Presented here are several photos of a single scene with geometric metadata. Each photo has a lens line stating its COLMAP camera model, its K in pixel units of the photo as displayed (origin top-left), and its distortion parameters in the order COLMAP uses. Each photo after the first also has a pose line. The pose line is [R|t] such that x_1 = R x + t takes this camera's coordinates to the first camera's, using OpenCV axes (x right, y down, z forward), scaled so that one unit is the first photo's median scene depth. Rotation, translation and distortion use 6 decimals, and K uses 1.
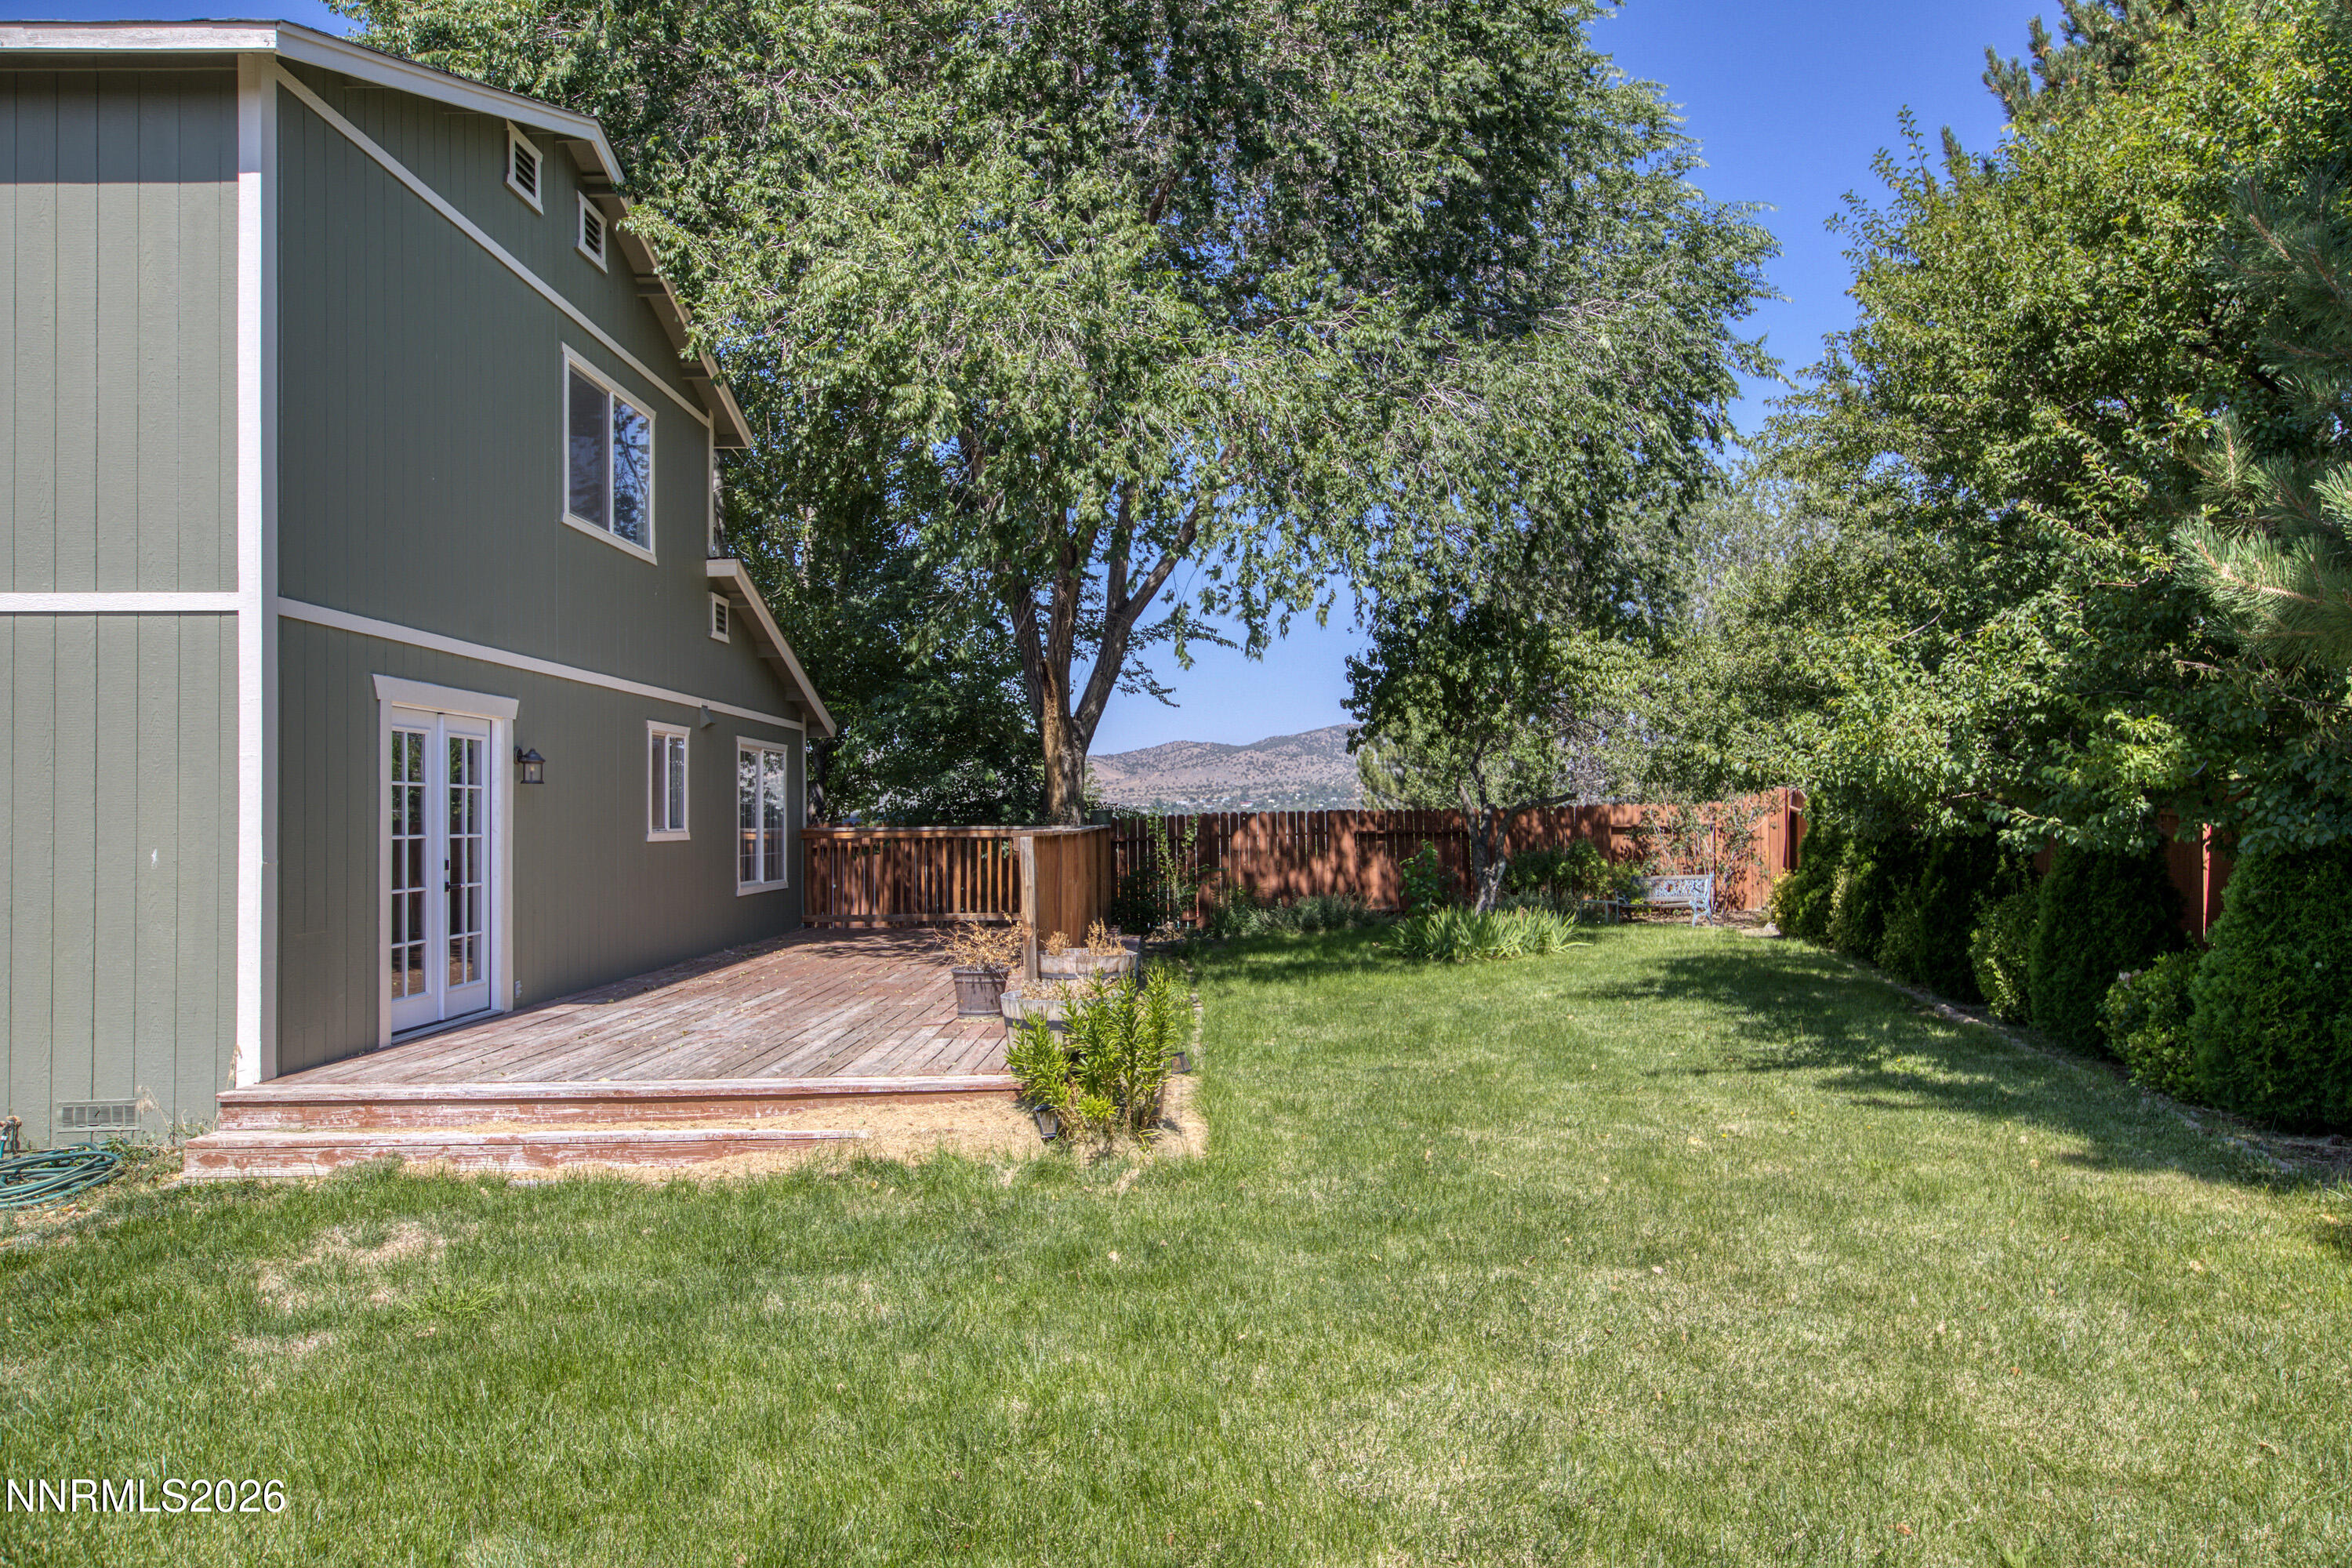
lens RADIAL K [[1536.8, 0, 1191.2], [0, 1536.8, 781.0], [0, 0, 1]] dist [0.016016, 0.002219]
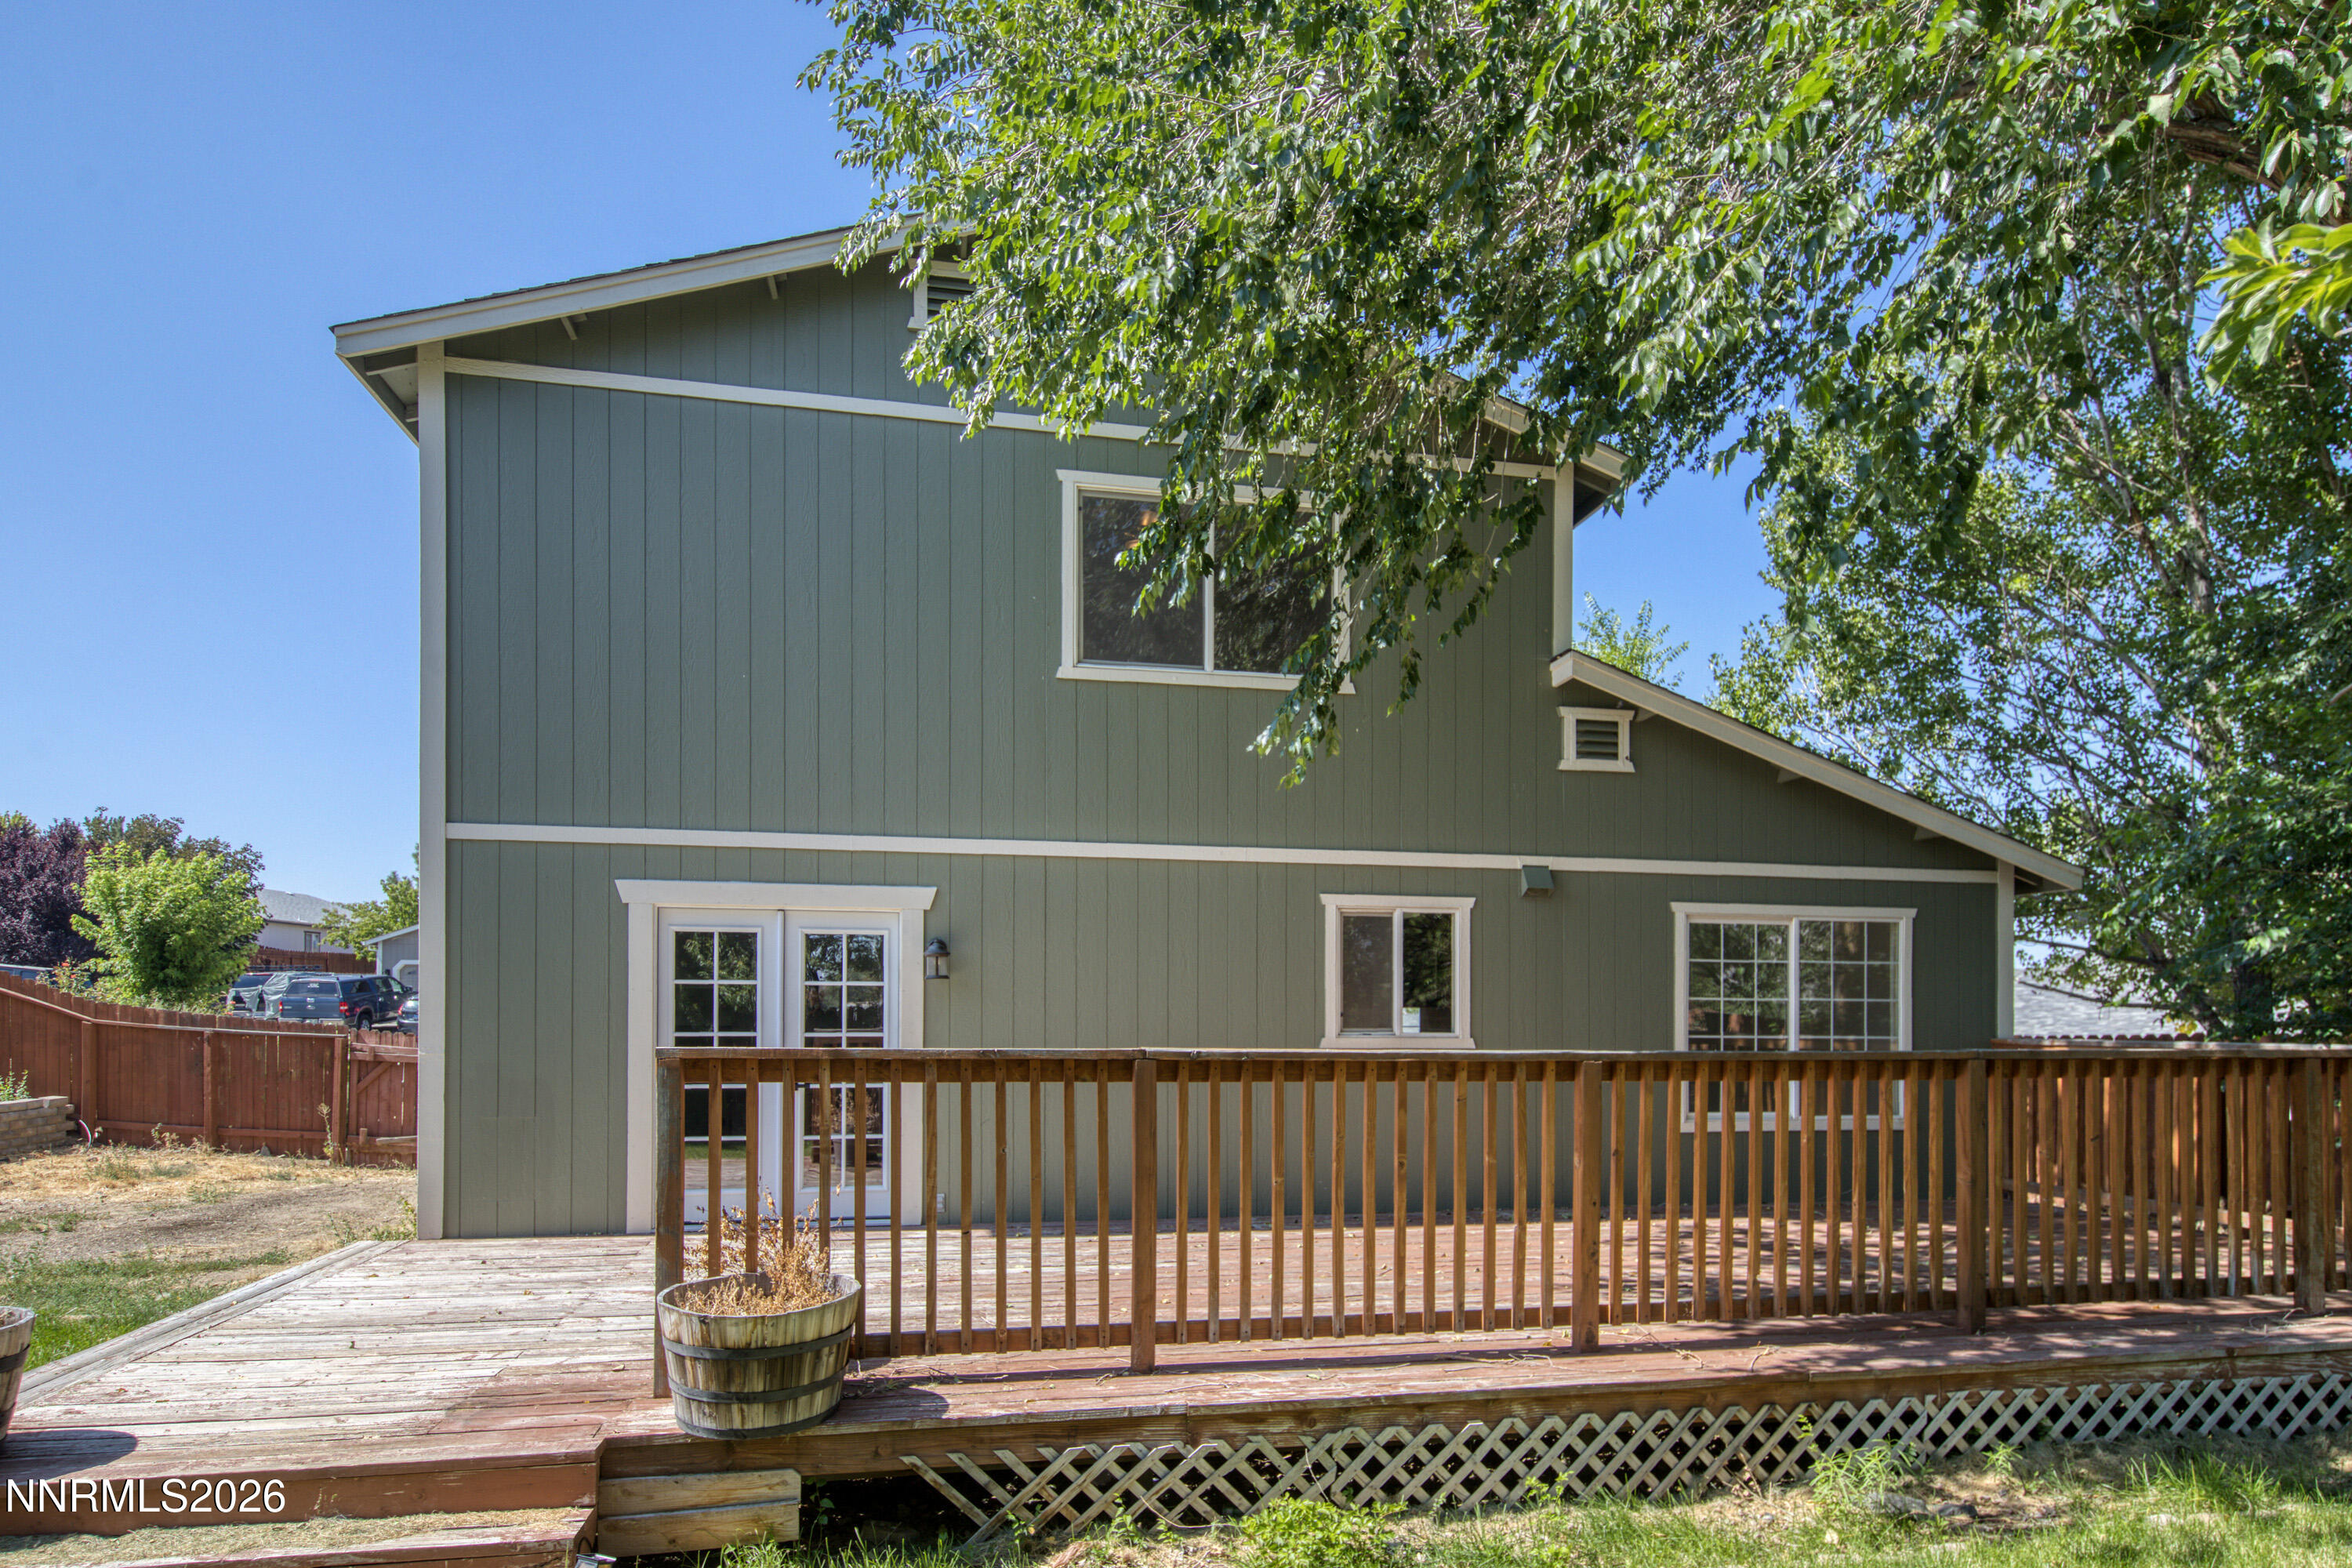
lens RADIAL K [[1284.6, 0, 1188.2], [0, 1284.6, 1024.3], [0, 0, 1]] dist [0.002004, -0.000381]
pose [[0.206650, 0.006361, -0.978394, 0.327556], [0.019068, 0.999763, 0.010527, 0.022446], [0.978229, -0.020832, 0.206480, 0.944299]]
